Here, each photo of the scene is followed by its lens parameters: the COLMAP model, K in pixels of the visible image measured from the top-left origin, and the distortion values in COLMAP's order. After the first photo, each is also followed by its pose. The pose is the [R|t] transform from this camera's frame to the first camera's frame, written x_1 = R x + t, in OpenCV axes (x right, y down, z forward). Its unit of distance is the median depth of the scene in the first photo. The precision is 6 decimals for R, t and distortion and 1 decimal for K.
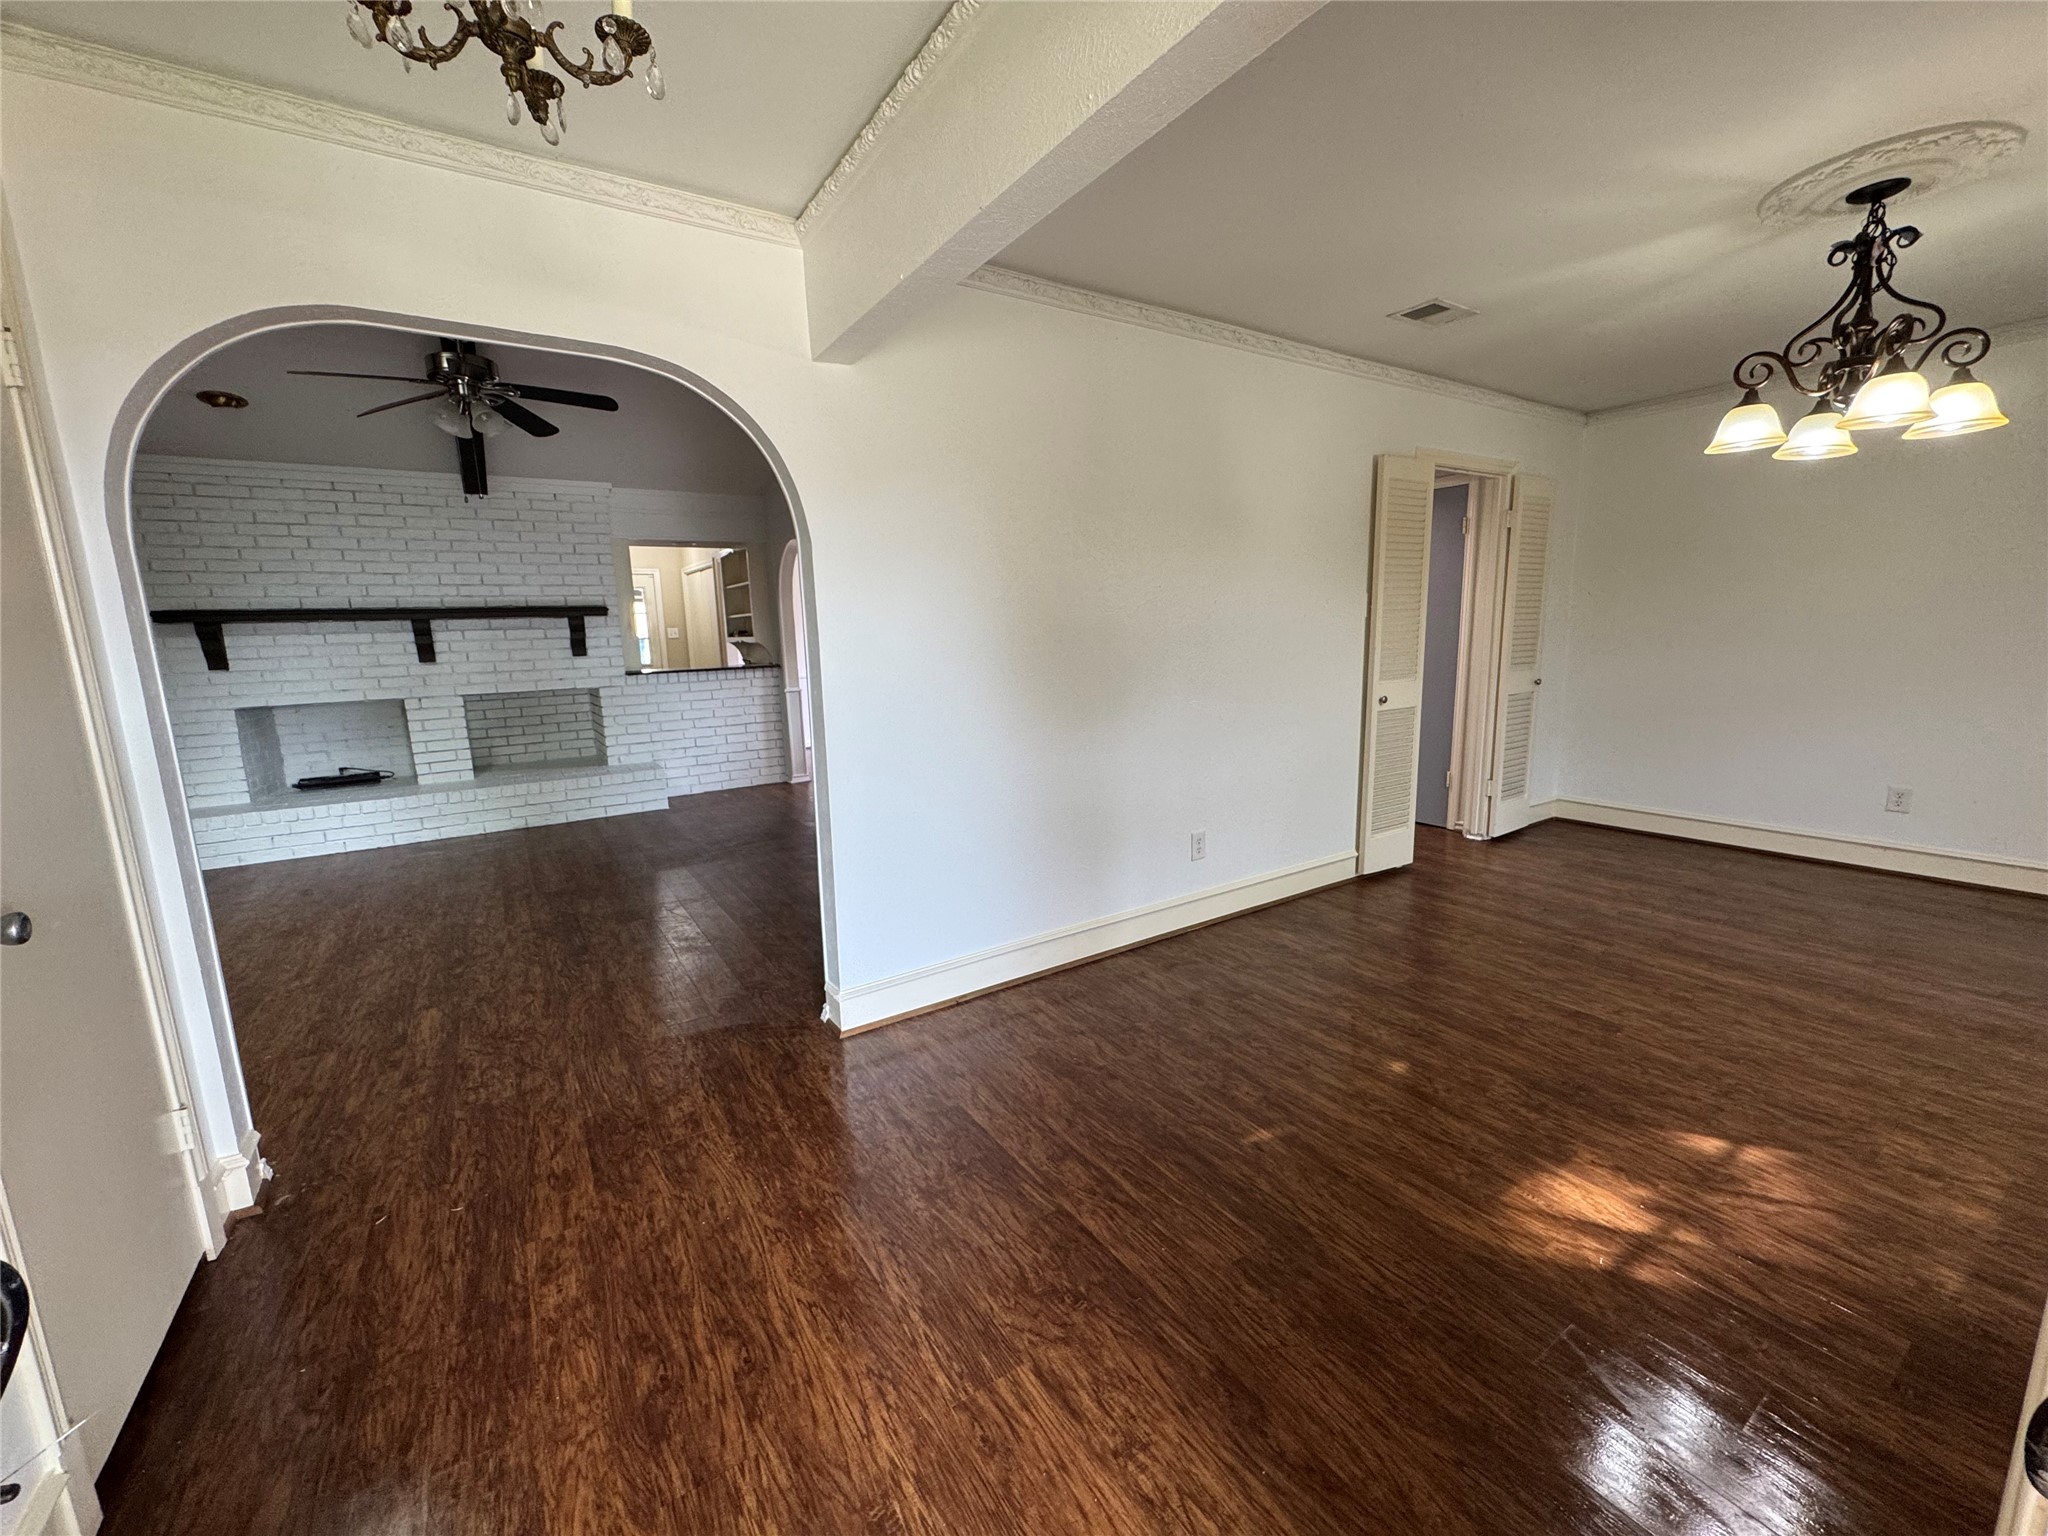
lens RADIAL K [[814.7, 0, 1022.8], [0, 814.7, 765.1], [0, 0, 1]] dist [-0.001533, -0.000041]
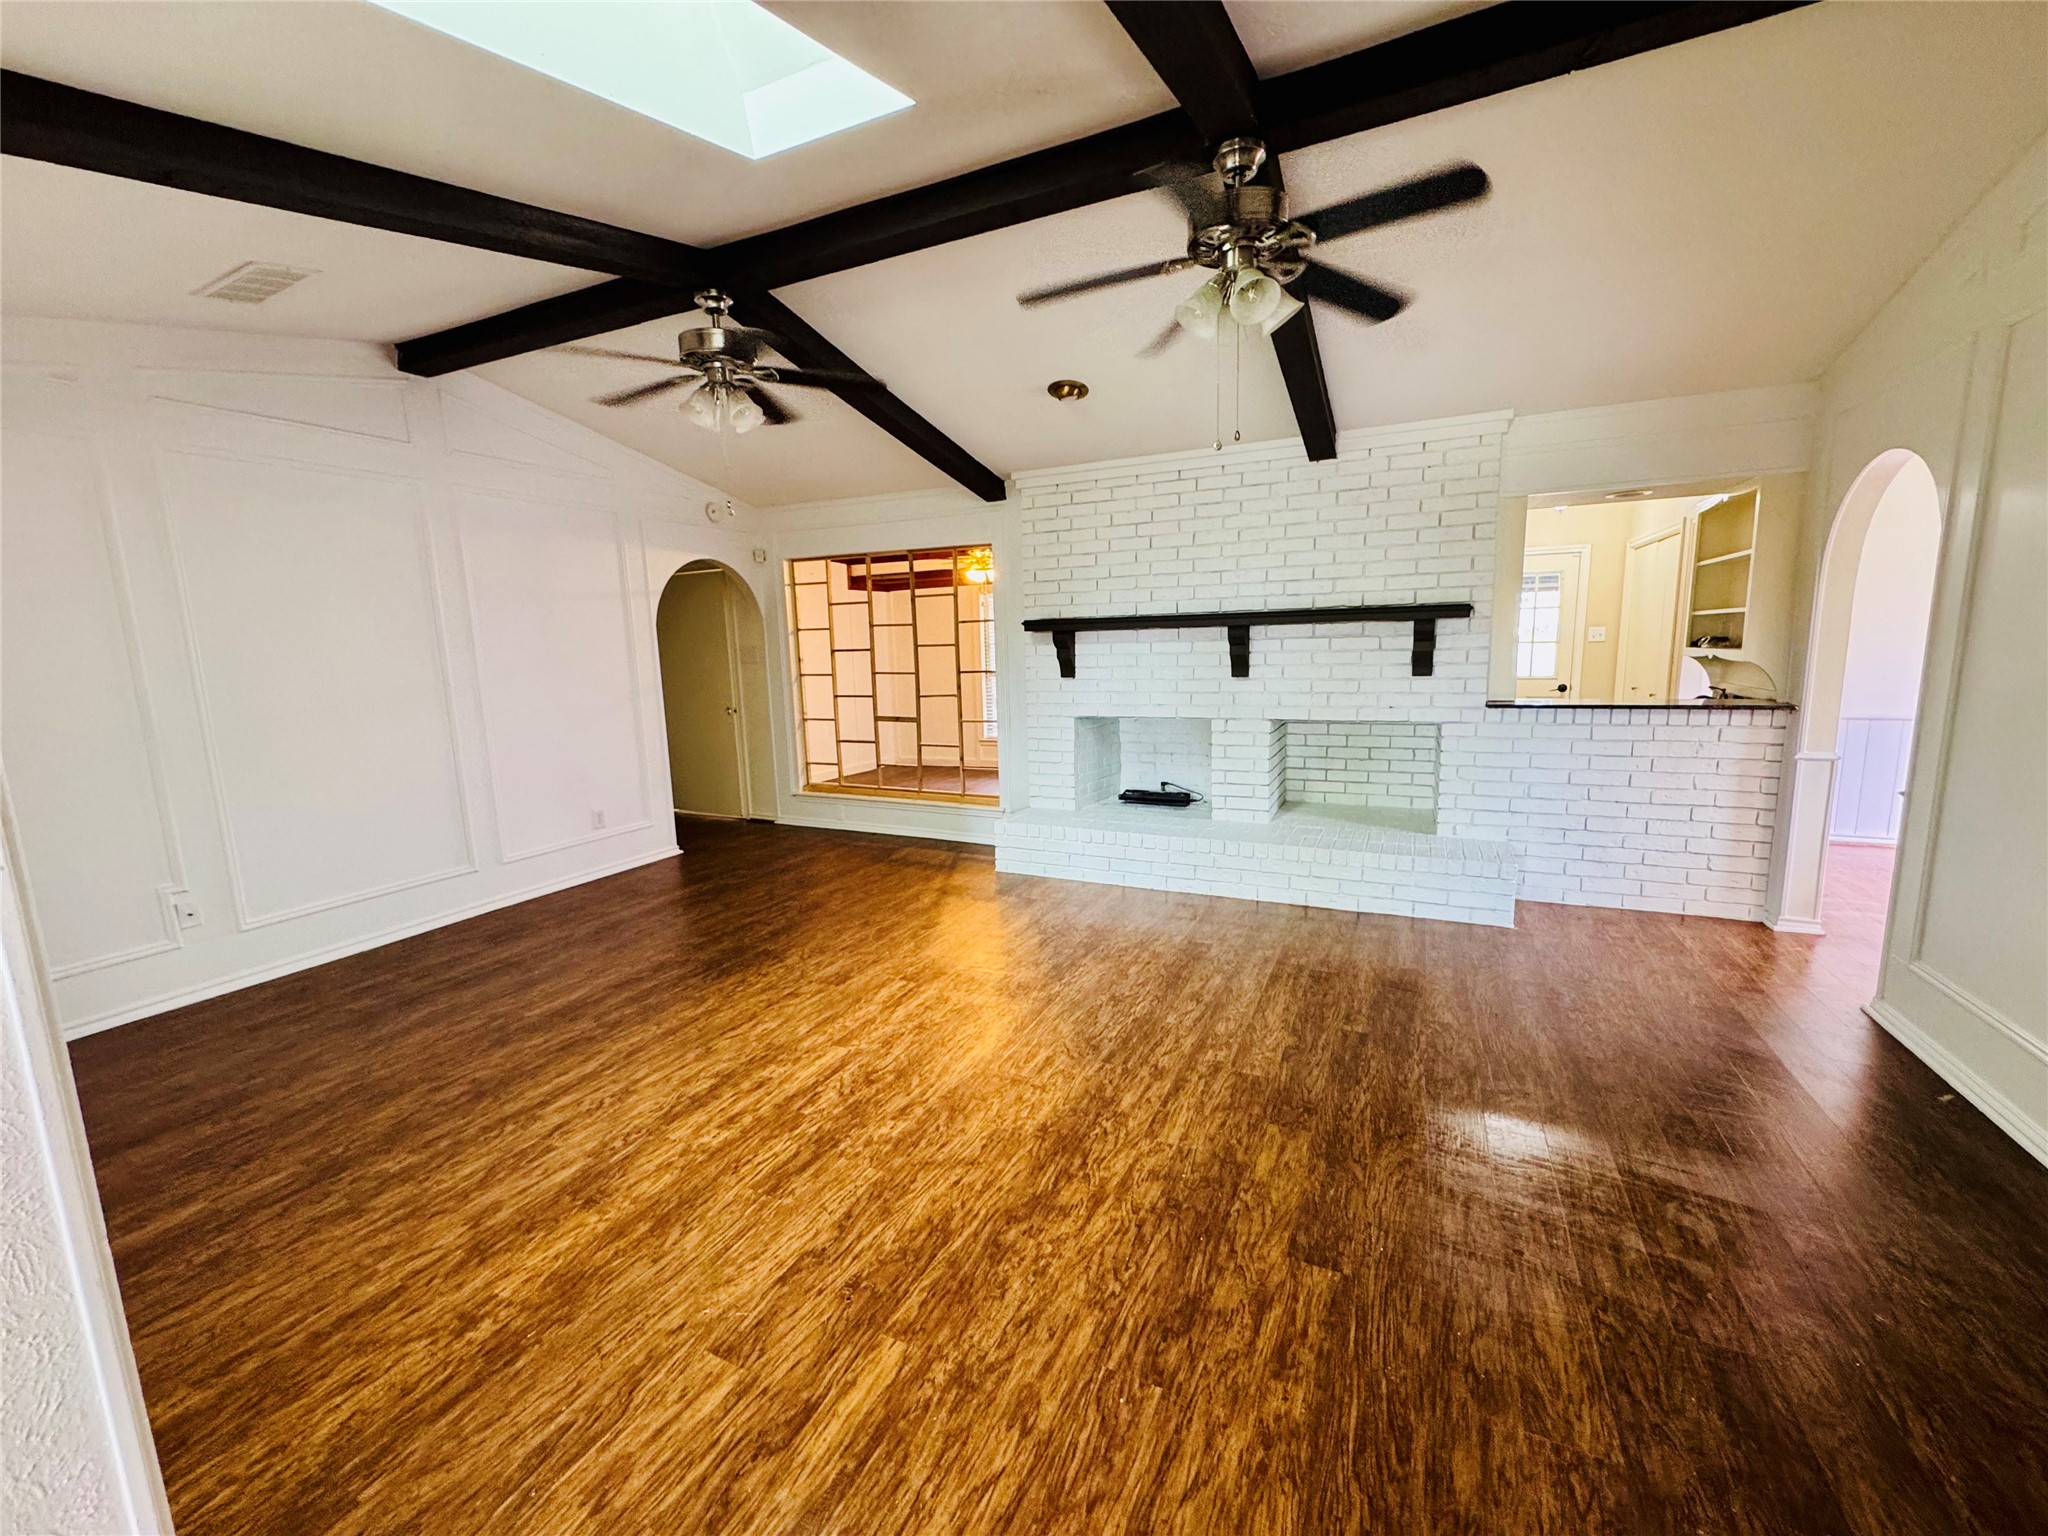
lens RADIAL K [[814.7, 0, 1026.1], [0, 814.7, 764.5], [0, 0, 1]] dist [-0.001533, -0.000041]
pose [[0.519159, 0.142129, -0.842777, -0.149523], [-0.132729, 0.987520, 0.084777, -0.088777], [0.844309, 0.067849, 0.531544, 0.425535]]
